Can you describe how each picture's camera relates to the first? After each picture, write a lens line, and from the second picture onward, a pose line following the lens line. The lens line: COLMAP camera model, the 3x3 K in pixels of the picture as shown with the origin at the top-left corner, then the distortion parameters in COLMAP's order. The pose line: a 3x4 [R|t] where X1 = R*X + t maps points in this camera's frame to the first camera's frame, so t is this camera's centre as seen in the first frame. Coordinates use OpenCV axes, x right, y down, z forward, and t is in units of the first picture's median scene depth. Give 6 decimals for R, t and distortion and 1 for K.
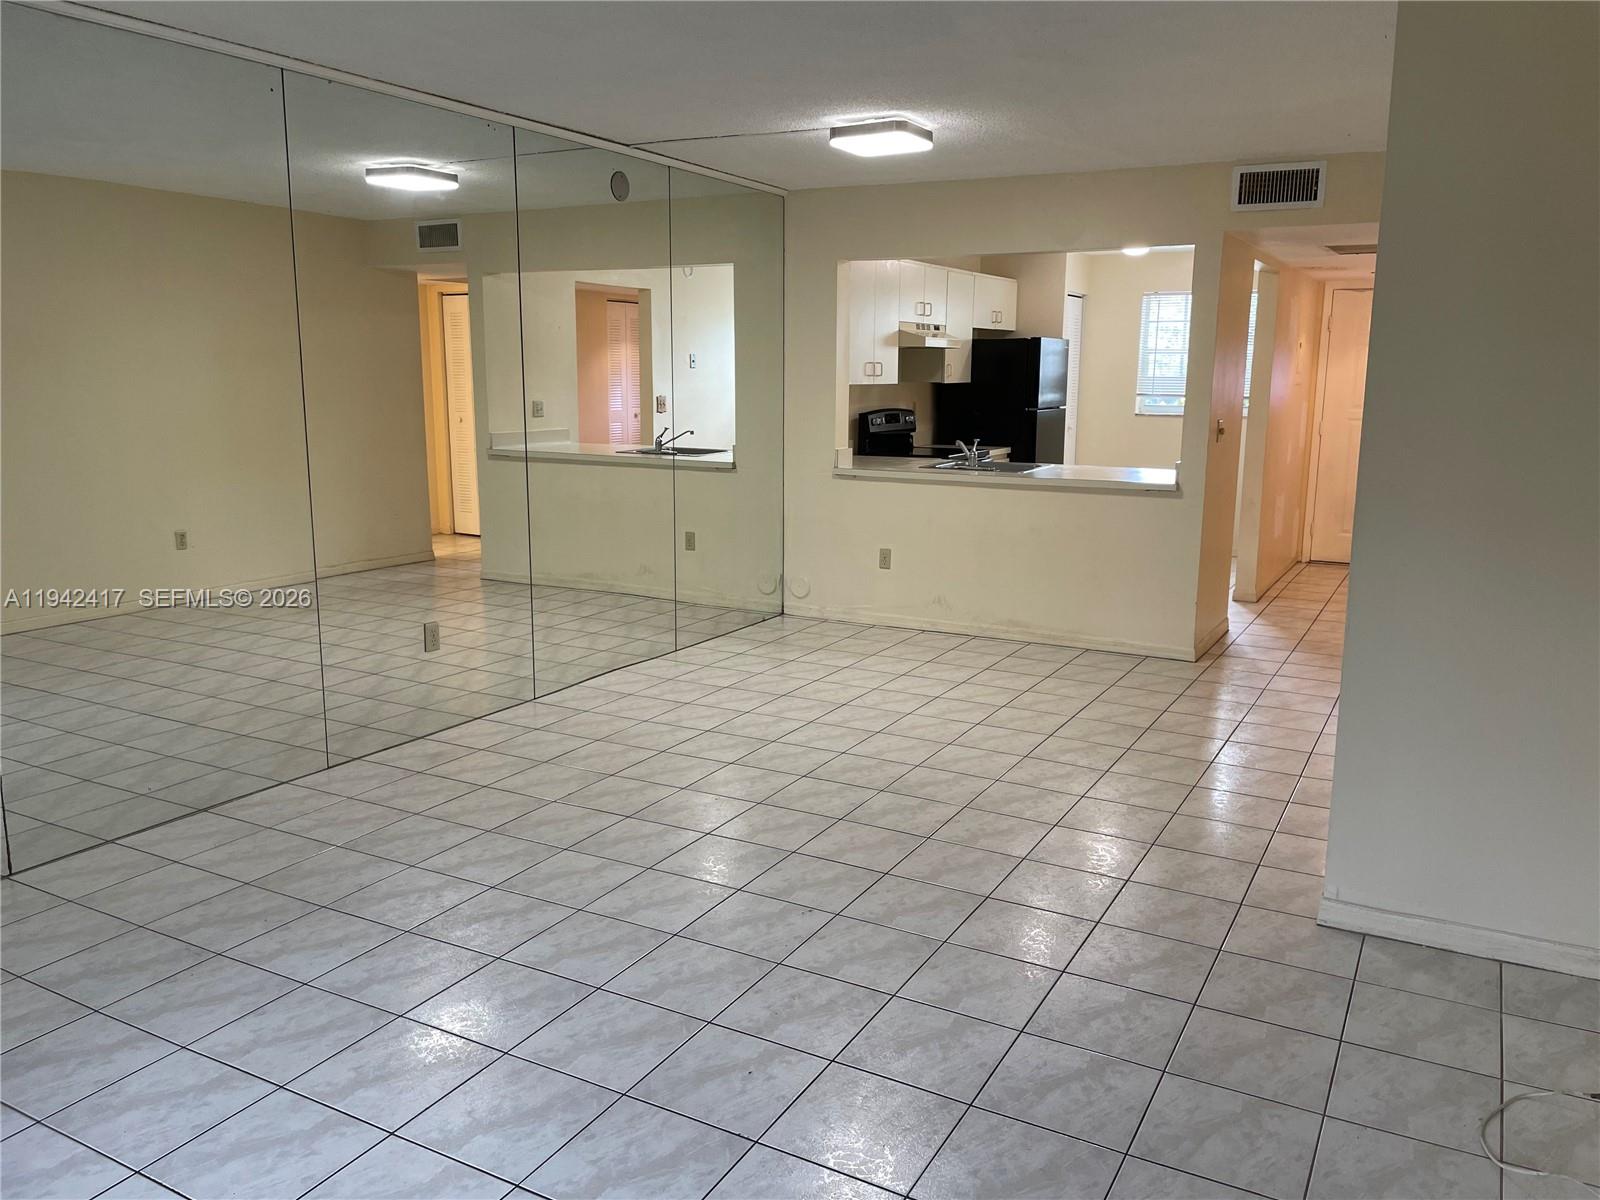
lens RADIAL K [[1220.4, 0, 800.9], [0, 1220.4, 605.3], [0, 0, 1]] dist [0.079596, -0.107918]
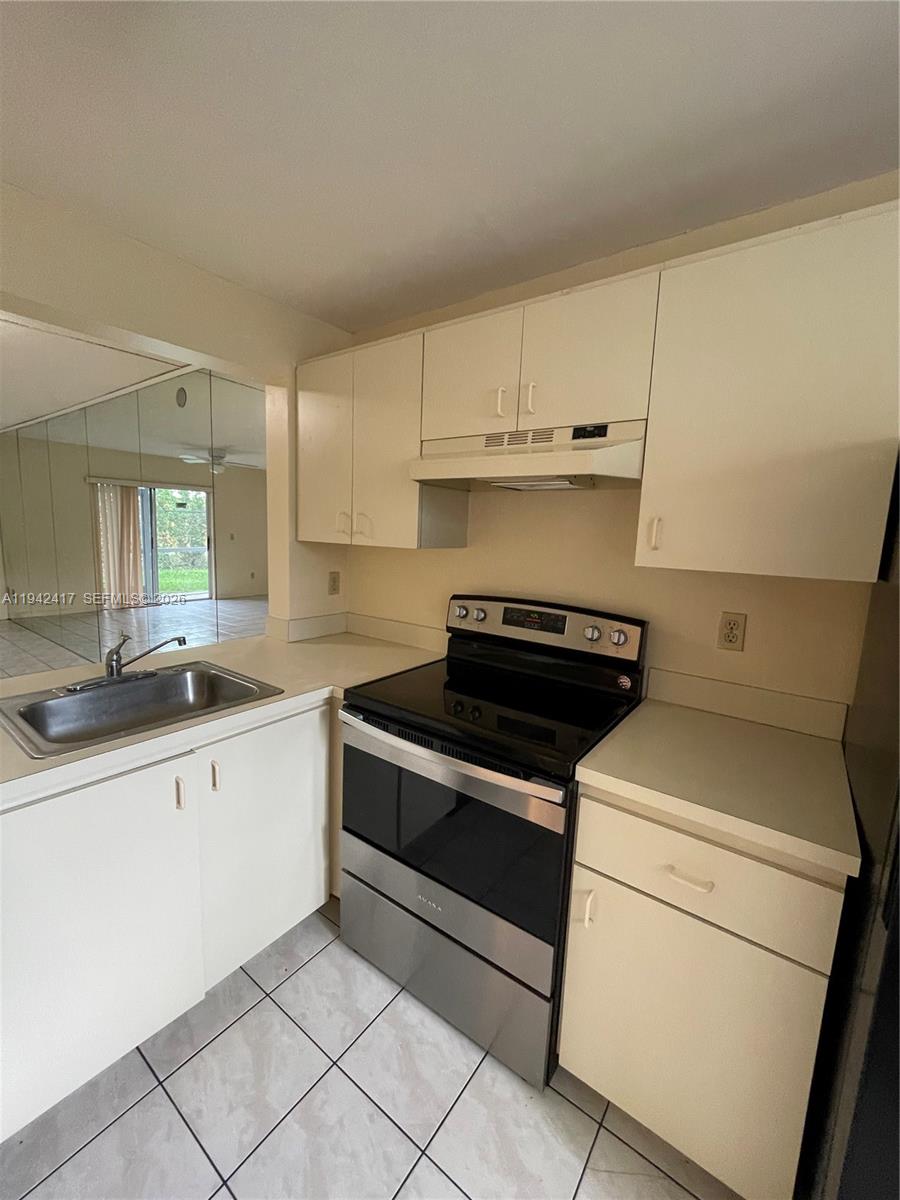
lens RADIAL K [[485.3, 0, 440.0], [0, 485.3, 596.6], [0, 0, 1]] dist [-0.000758, -0.002470]
pose [[-0.142655, 0.123552, -0.982031, 0.459310], [-0.226654, 0.961736, 0.153924, -0.297150], [0.963471, 0.244539, -0.109193, 1.565521]]
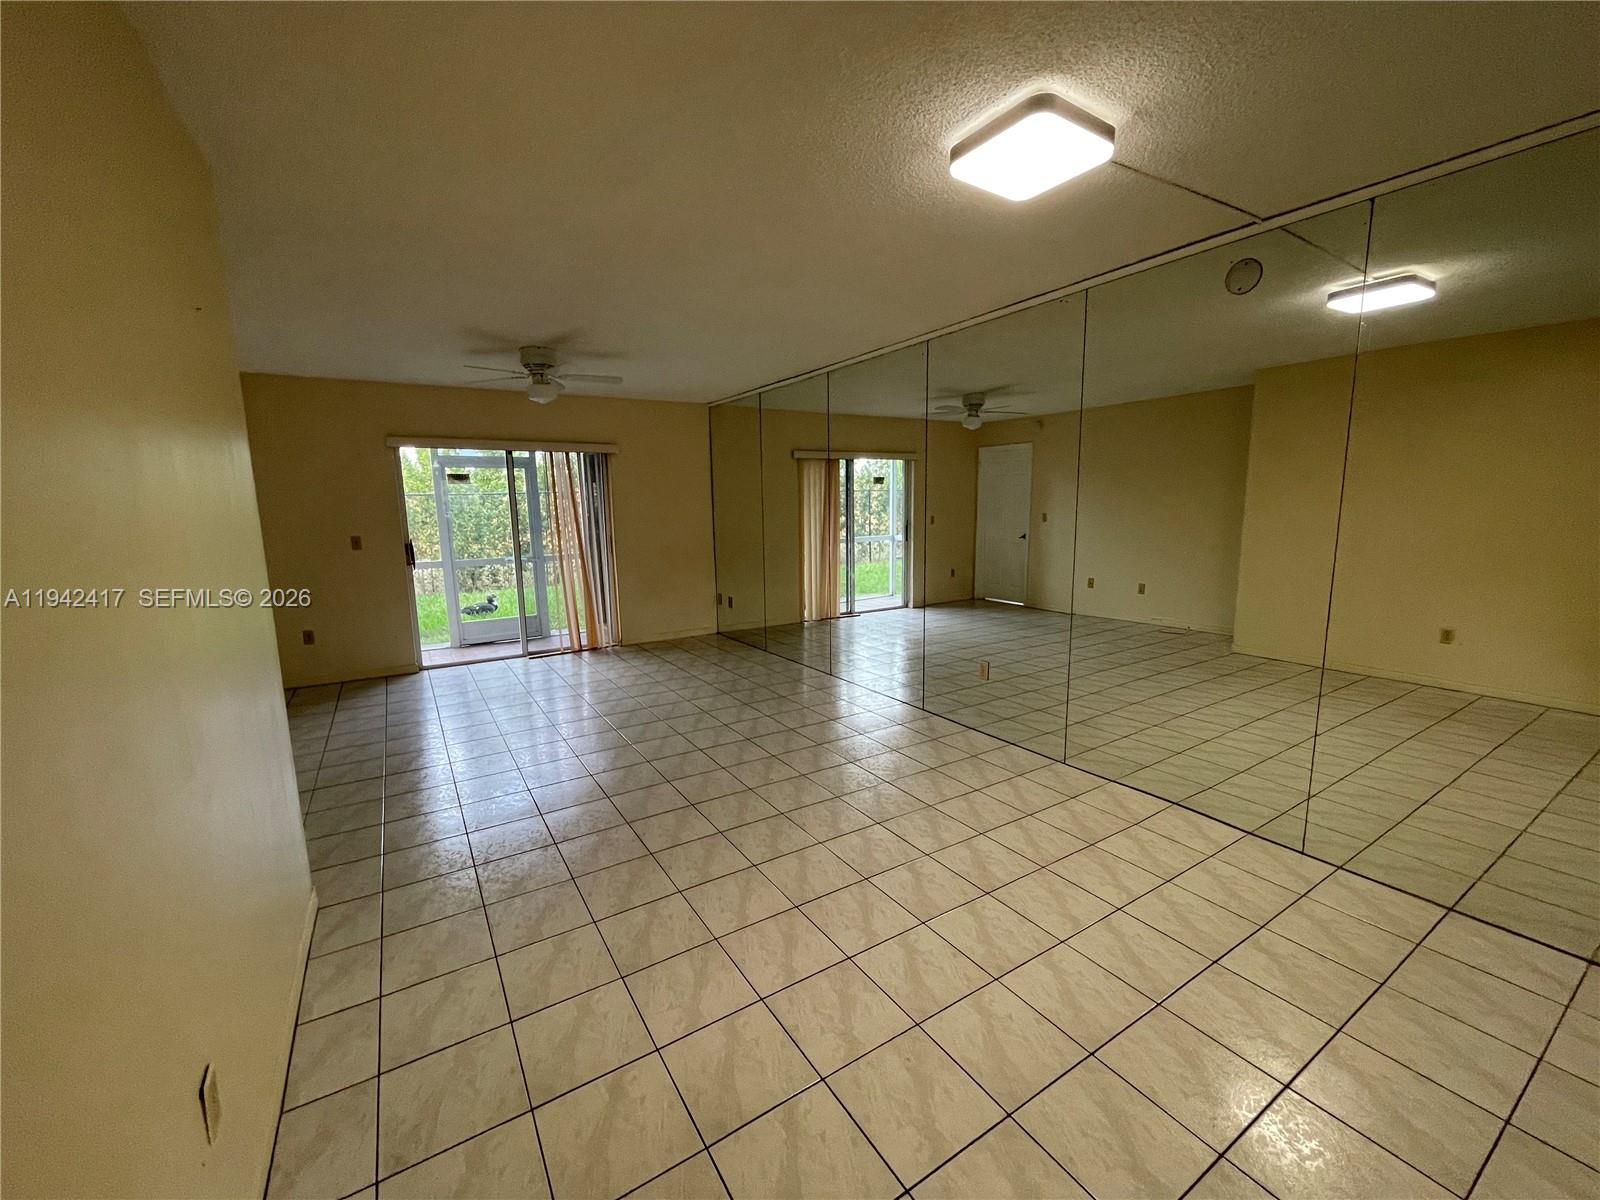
lens RADIAL K [[647.1, 0, 795.8], [0, 647.1, 603.8], [0, 0, 1]] dist [-0.000758, -0.002470]
pose [[-0.491406, 0.135215, -0.860370, 0.466861], [-0.150996, 0.959688, 0.237066, -0.197444], [0.857741, 0.246408, -0.451180, 1.086974]]
